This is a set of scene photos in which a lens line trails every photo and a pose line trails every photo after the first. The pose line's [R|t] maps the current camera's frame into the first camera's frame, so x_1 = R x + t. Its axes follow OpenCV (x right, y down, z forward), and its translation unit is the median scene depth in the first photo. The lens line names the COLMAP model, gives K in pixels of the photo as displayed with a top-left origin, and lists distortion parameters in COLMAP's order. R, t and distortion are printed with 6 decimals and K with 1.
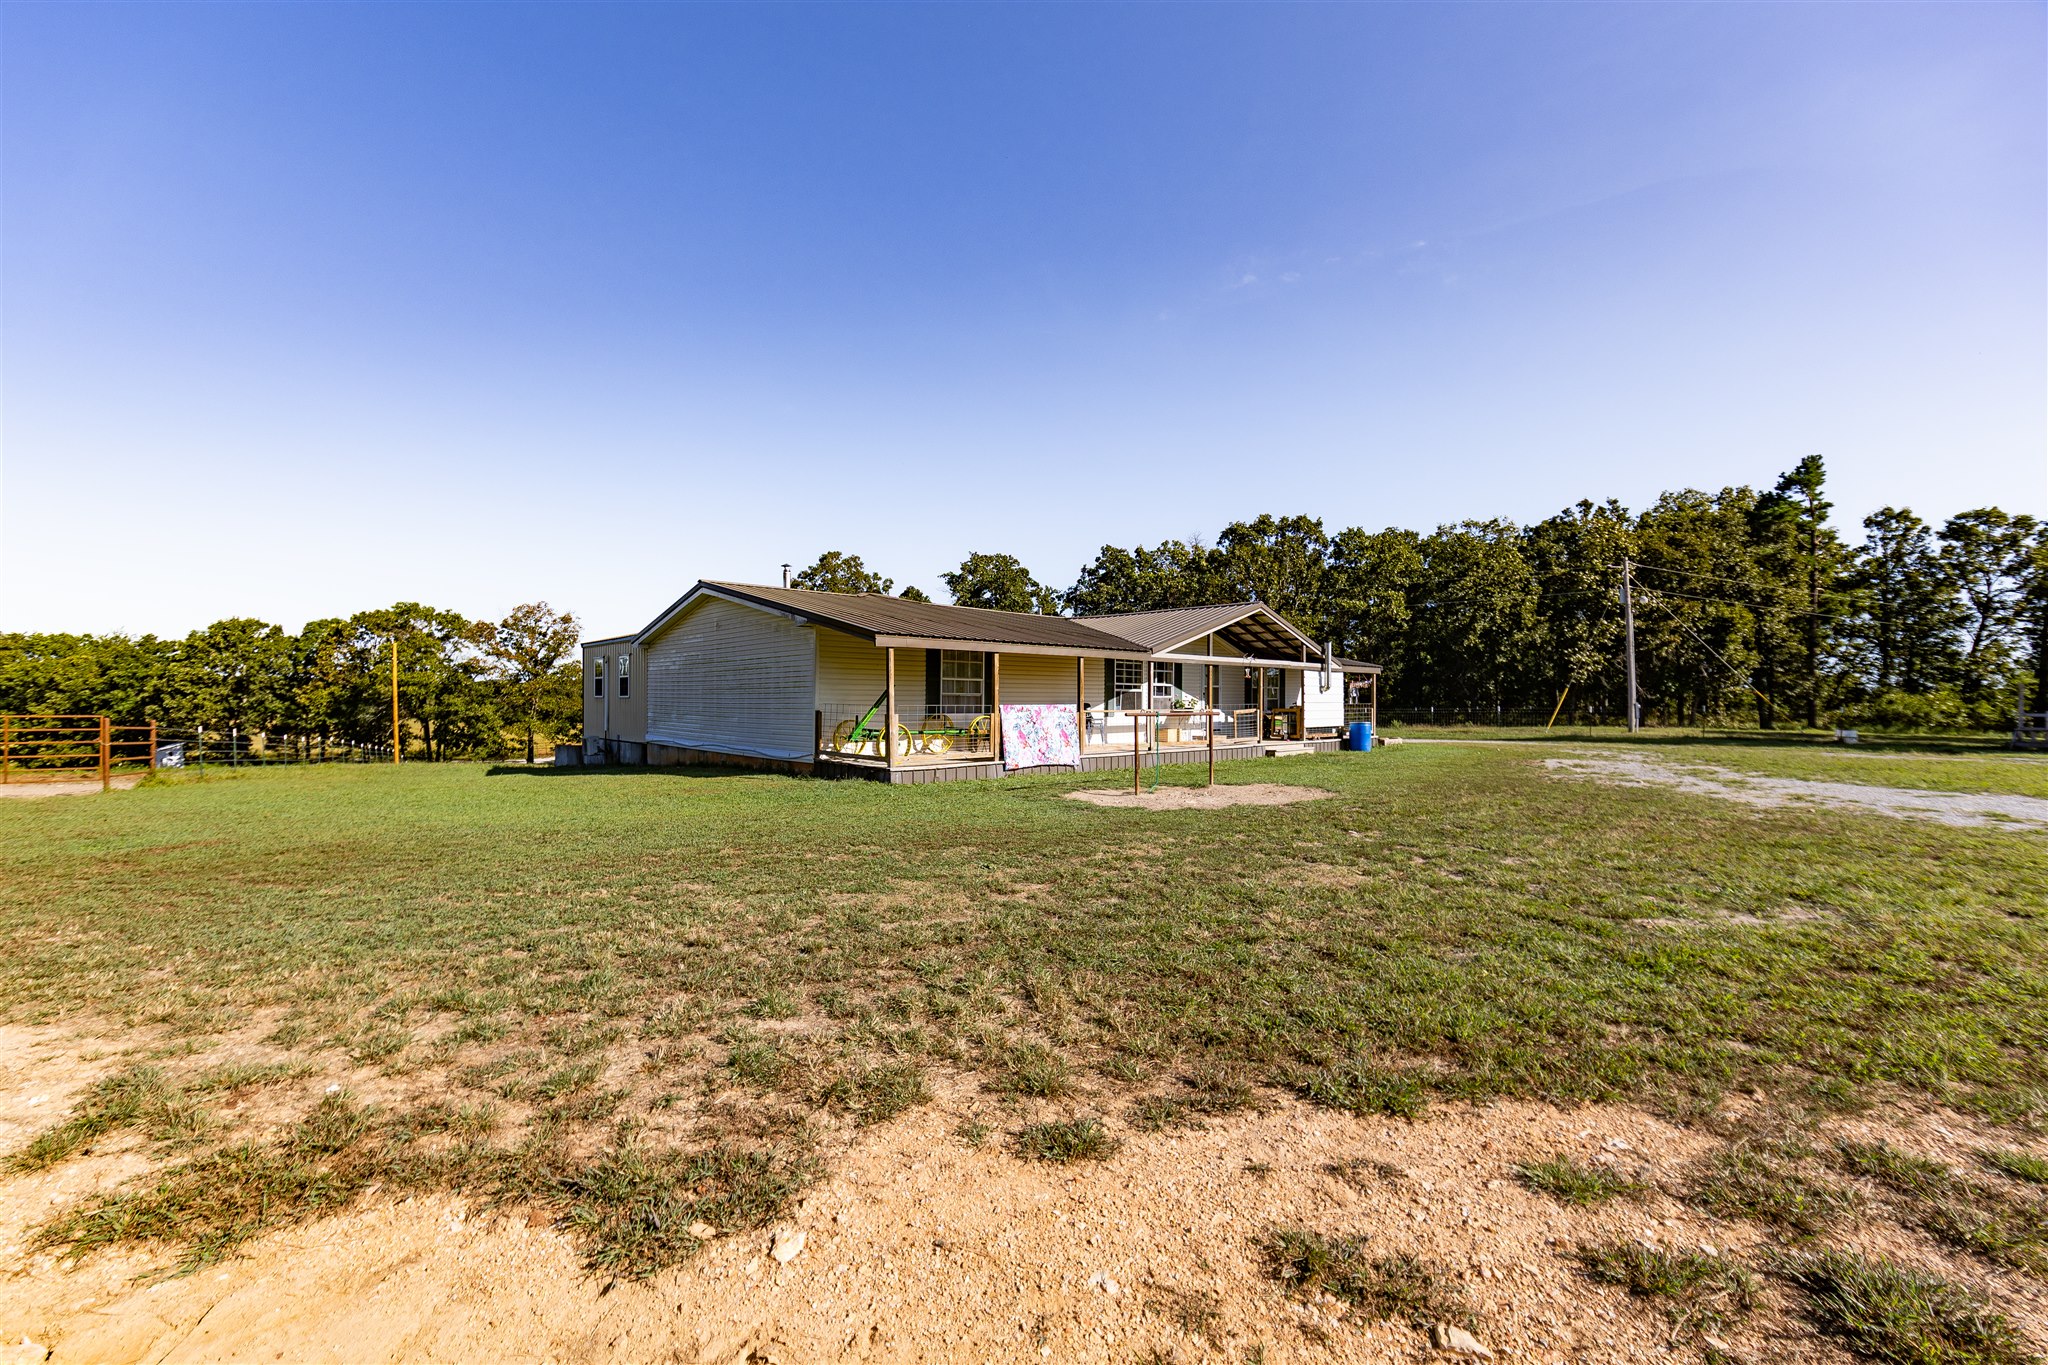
lens RADIAL K [[801.8, 0, 1014.1], [0, 801.8, 701.9], [0, 0, 1]] dist [-0.000877, -0.000448]
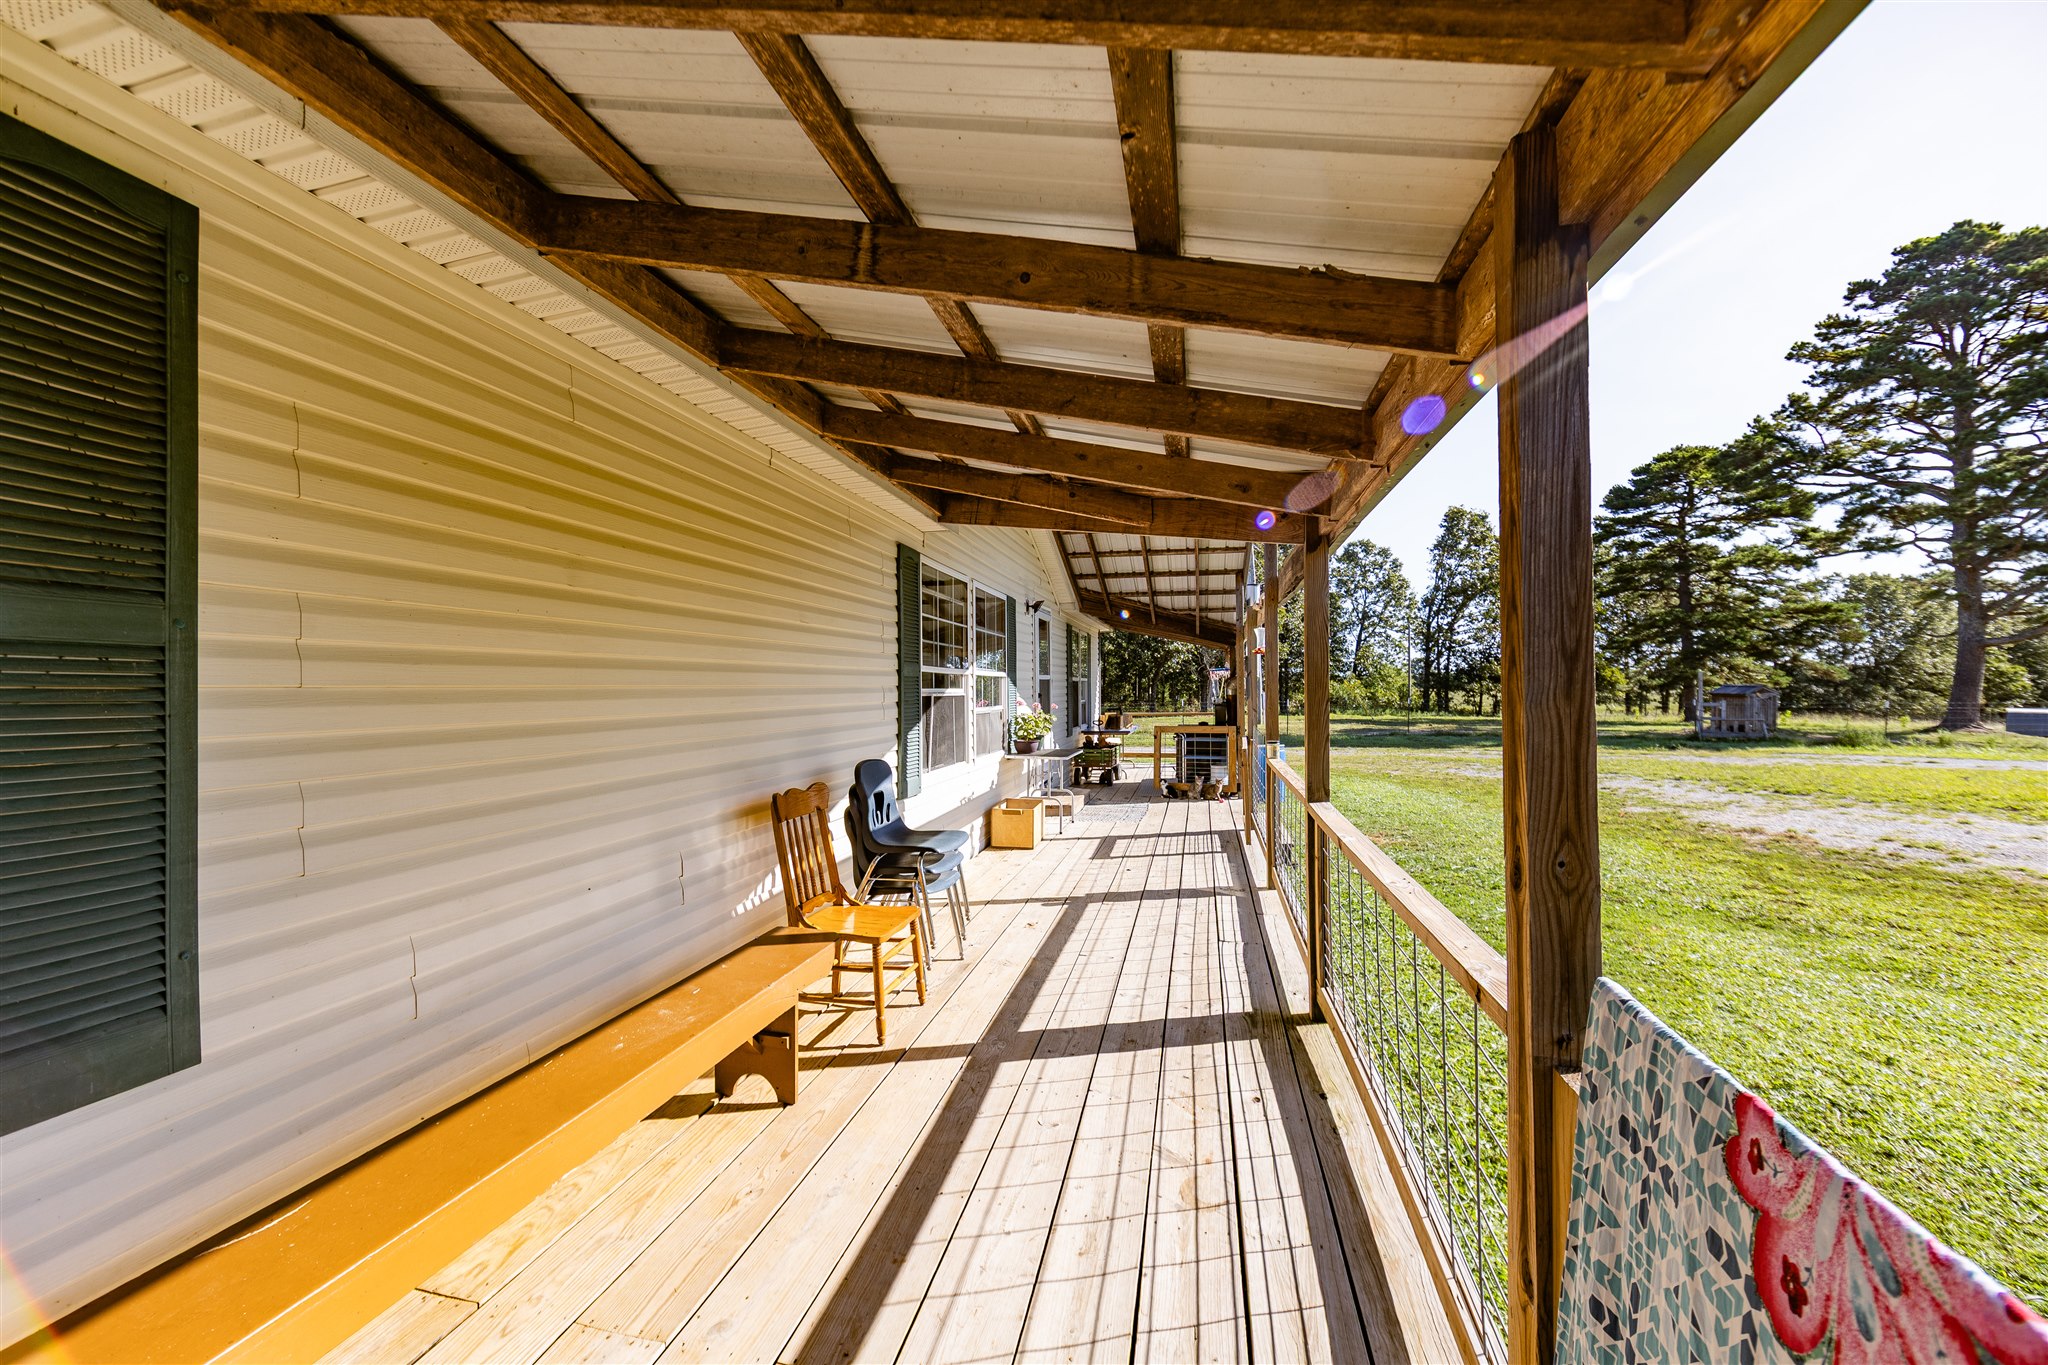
lens RADIAL K [[801.8, 0, 1023.6], [0, 801.8, 682.5], [0, 0, 1]] dist [-0.000877, -0.000448]
pose [[0.815900, 0.003499, 0.578183, 0.000255], [-0.002488, 0.999994, -0.002540, -0.005688], [-0.578188, 0.000634, 0.815903, 0.252015]]
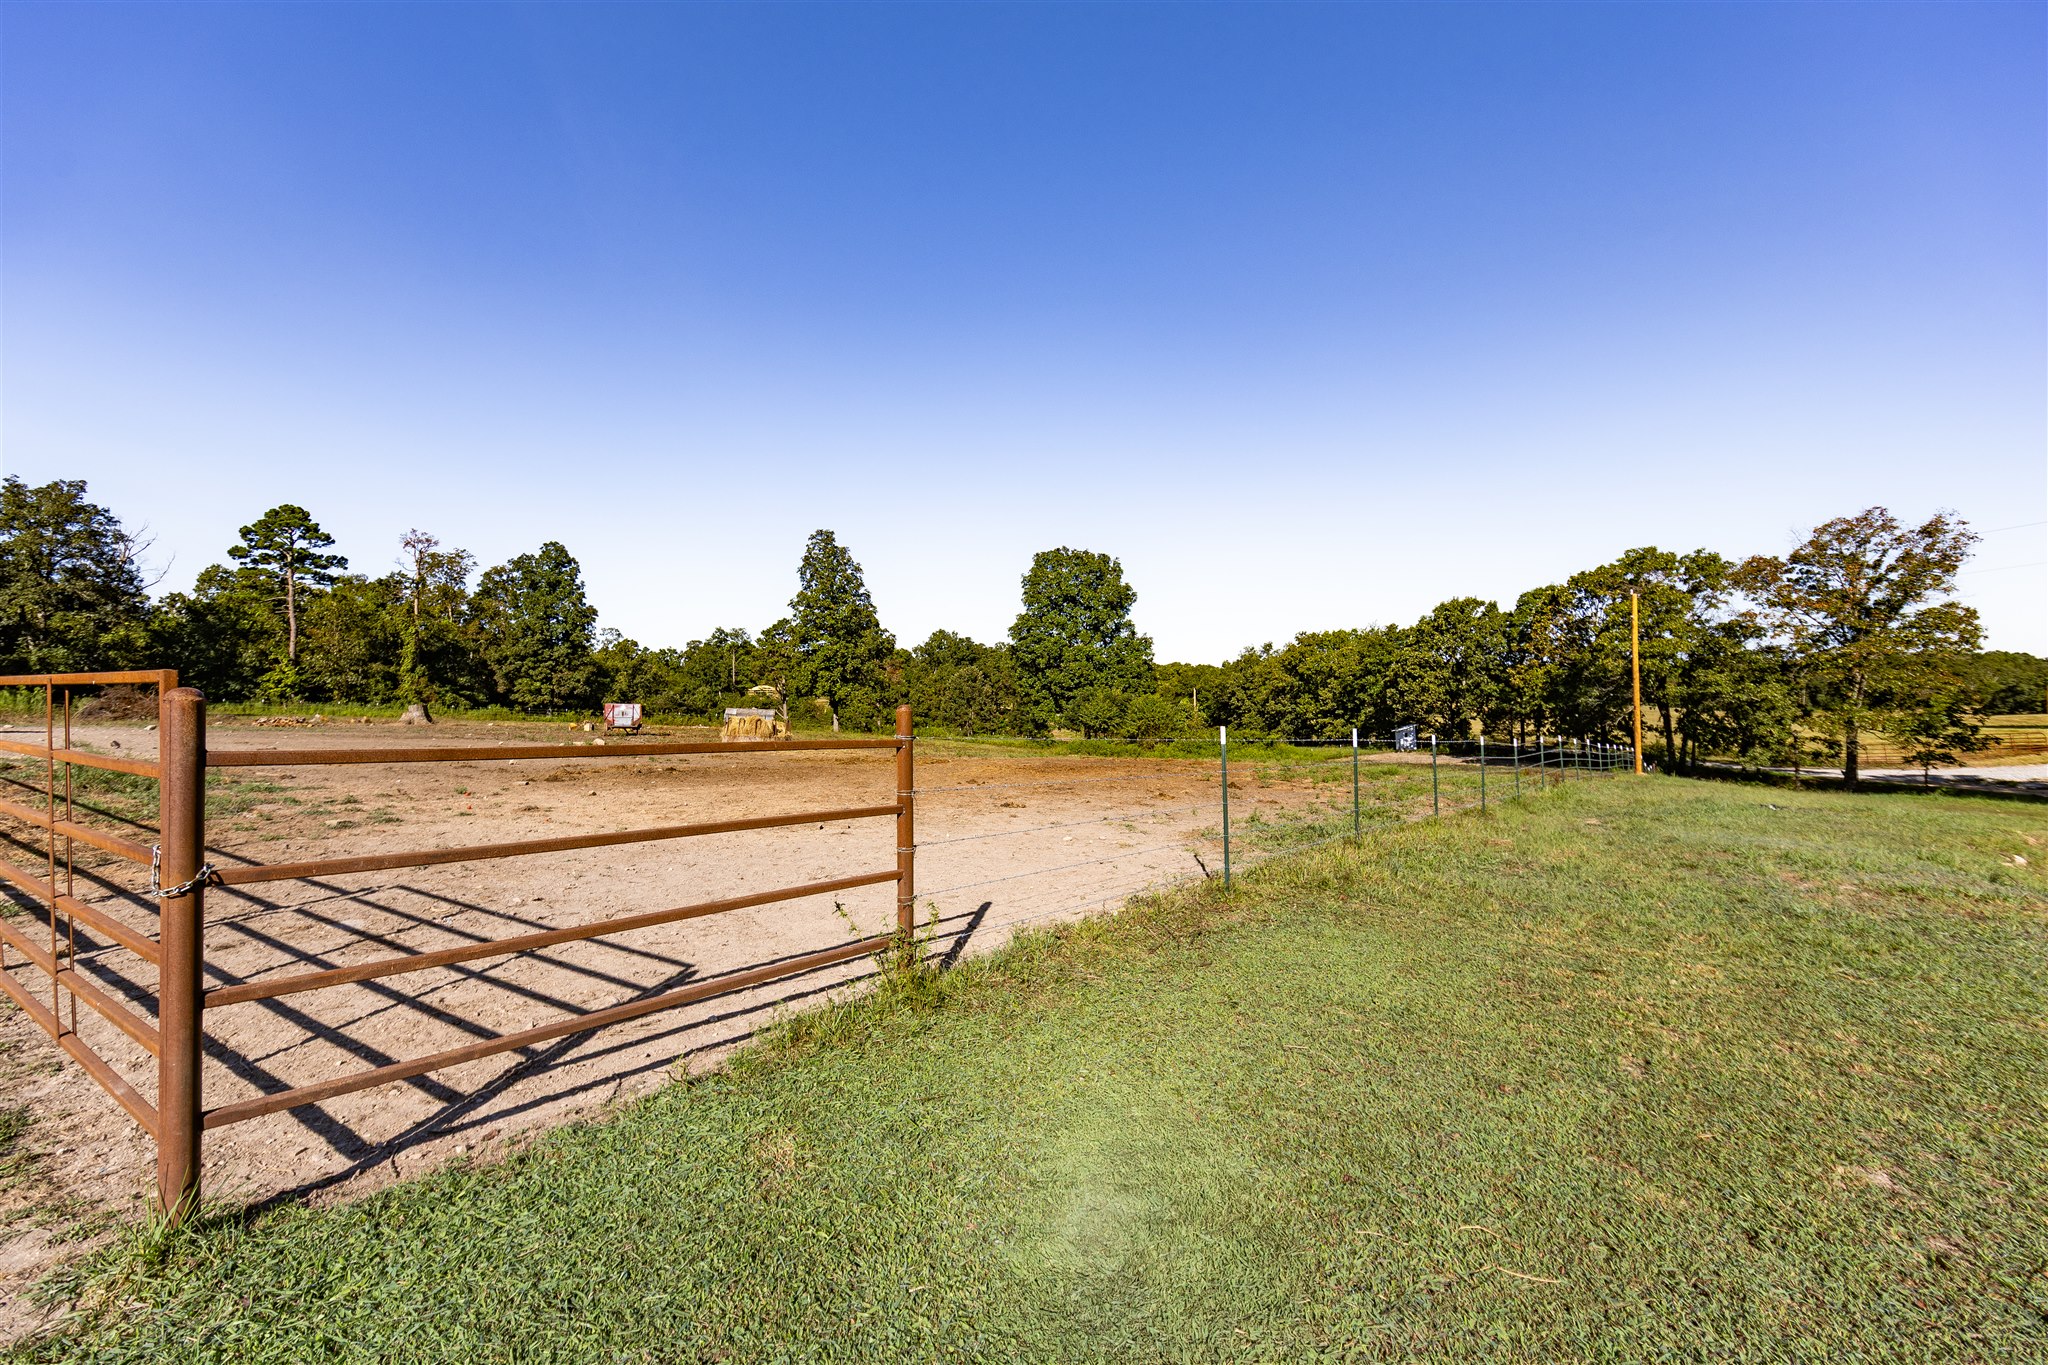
lens RADIAL K [[801.8, 0, 1012.2], [0, 801.8, 695.6], [0, 0, 1]] dist [-0.000877, -0.000448]
pose [[0.278709, 0.000978, -0.960375, -0.232069], [0.008705, 0.999956, 0.003545, 0.006339], [0.960336, -0.009348, 0.278689, 0.261245]]
